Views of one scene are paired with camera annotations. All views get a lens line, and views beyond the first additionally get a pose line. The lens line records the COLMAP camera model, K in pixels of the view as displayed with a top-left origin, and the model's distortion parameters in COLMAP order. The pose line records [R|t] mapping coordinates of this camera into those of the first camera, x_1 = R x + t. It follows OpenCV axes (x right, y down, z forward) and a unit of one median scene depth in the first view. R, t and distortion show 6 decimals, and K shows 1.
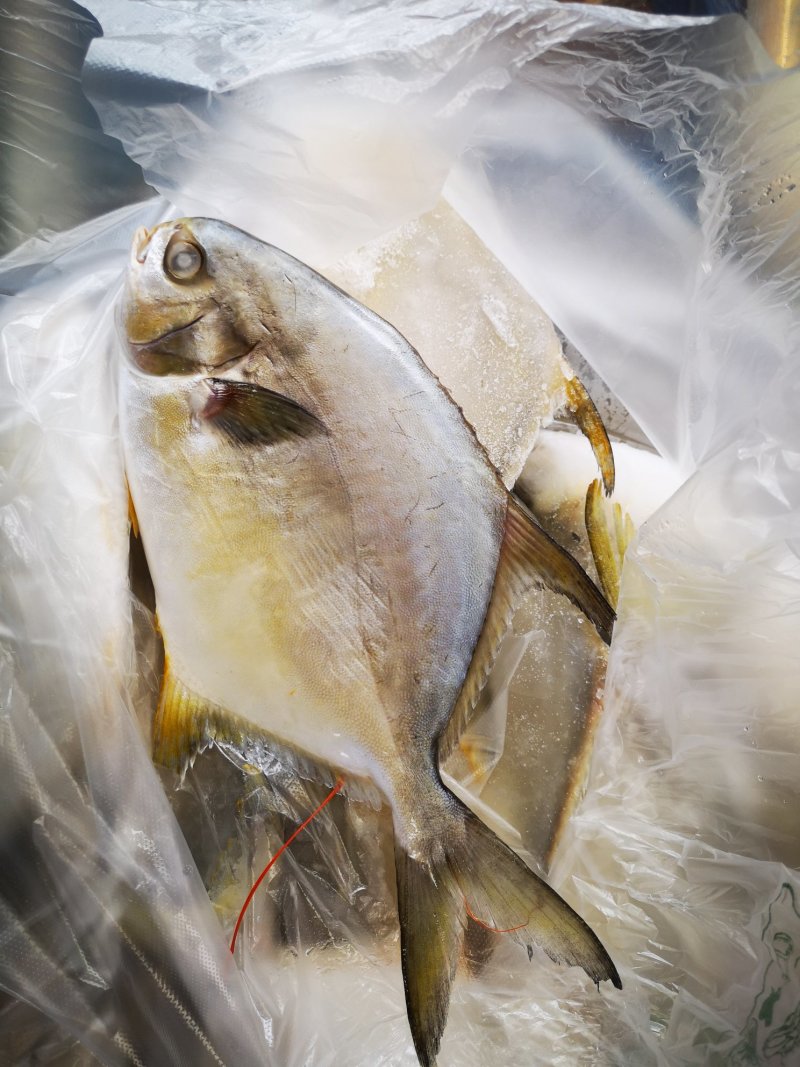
lens RADIAL K [[868.6, 0, 420.3], [0, 868.6, 515.7], [0, 0, 1]] dist [0.067801, -0.114187]
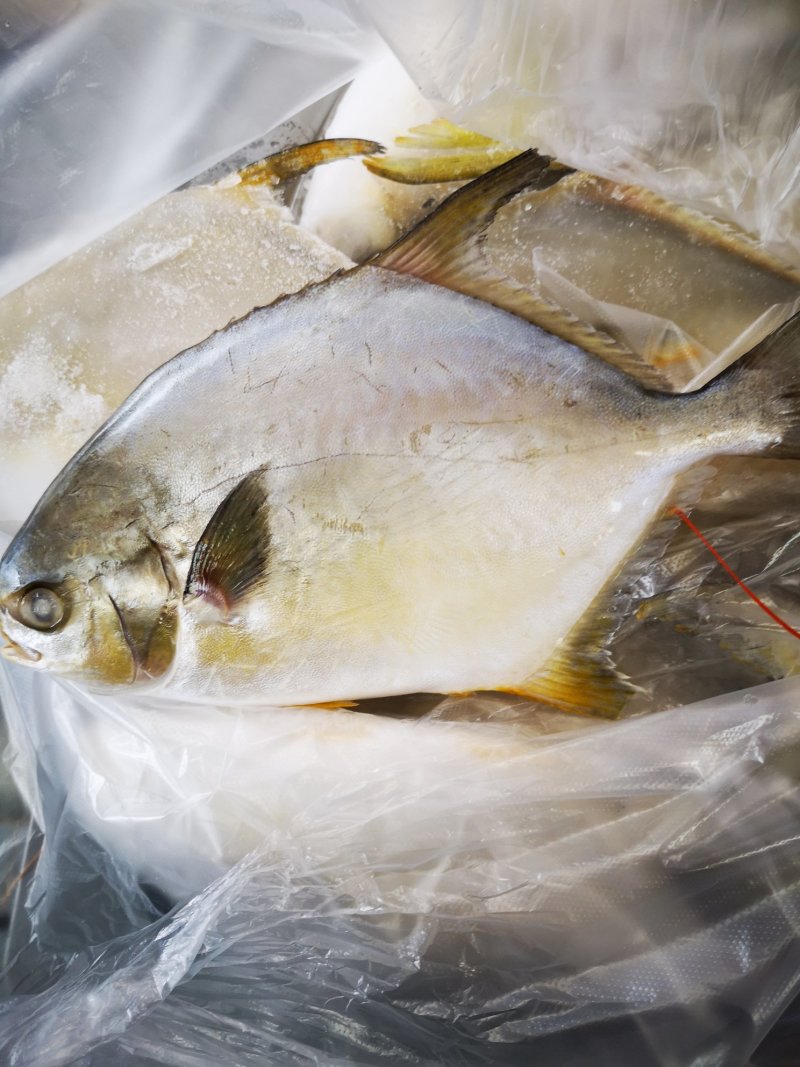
lens RADIAL K [[868.6, 0, 383.1], [0, 868.6, 510.2], [0, 0, 1]] dist [0.067801, -0.114187]
pose [[0.135417, -0.985660, -0.100681, -0.043674], [0.990789, 0.134673, 0.014184, 0.011435], [-0.000422, -0.101674, 0.994818, 0.156198]]
